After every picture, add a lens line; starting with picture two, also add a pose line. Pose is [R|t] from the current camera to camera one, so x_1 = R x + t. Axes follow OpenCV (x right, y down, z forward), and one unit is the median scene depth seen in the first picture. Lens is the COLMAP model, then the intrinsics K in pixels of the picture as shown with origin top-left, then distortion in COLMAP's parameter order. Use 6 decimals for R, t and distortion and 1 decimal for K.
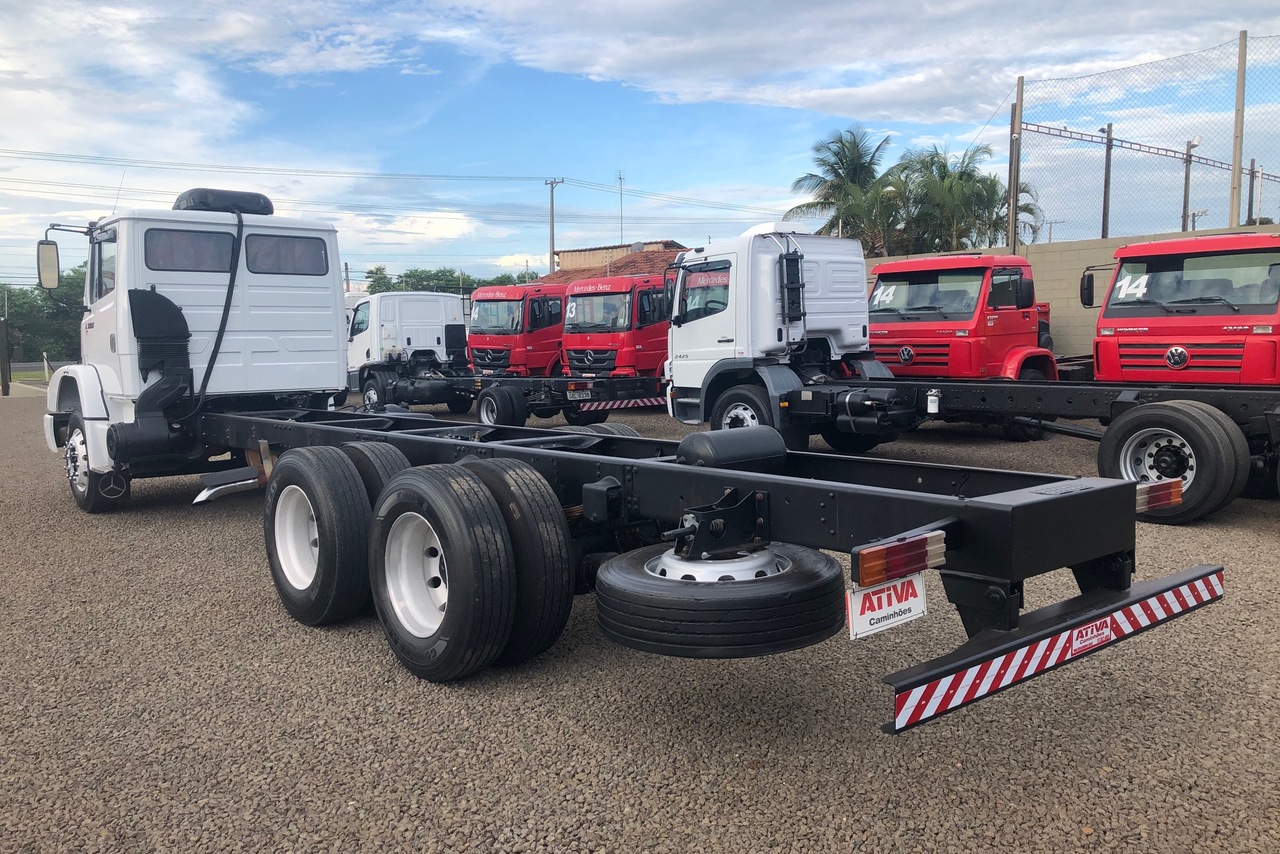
lens RADIAL K [[1071.1, 0, 634.2], [0, 1071.1, 428.4], [0, 0, 1]] dist [0.041863, -0.044802]
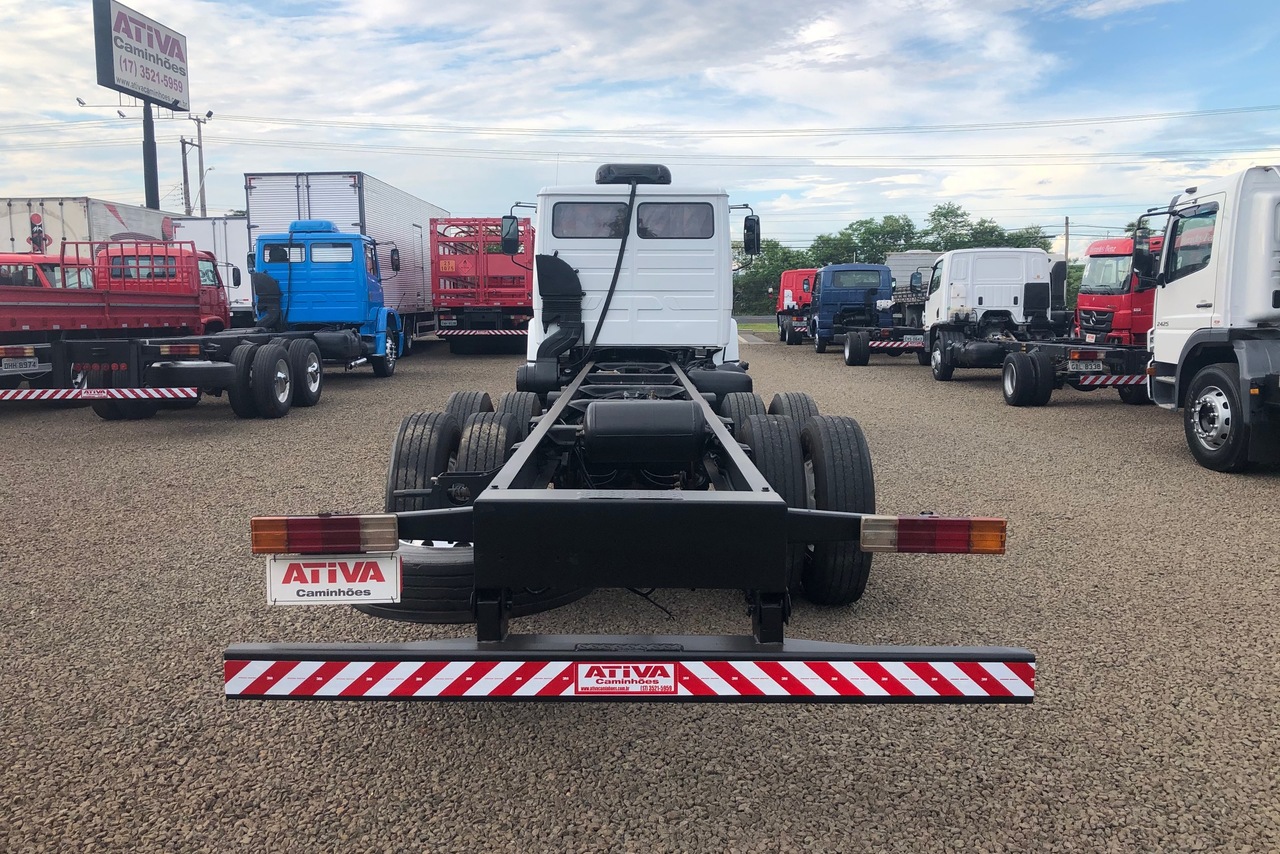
lens RADIAL K [[1071.1, 0, 632.6], [0, 1071.1, 424.4], [0, 0, 1]] dist [0.041863, -0.044802]
pose [[0.747475, 0.090593, -0.658083, 0.253780], [-0.067012, 0.995887, 0.060981, -0.012891], [0.660901, -0.001482, 0.750472, 0.107409]]
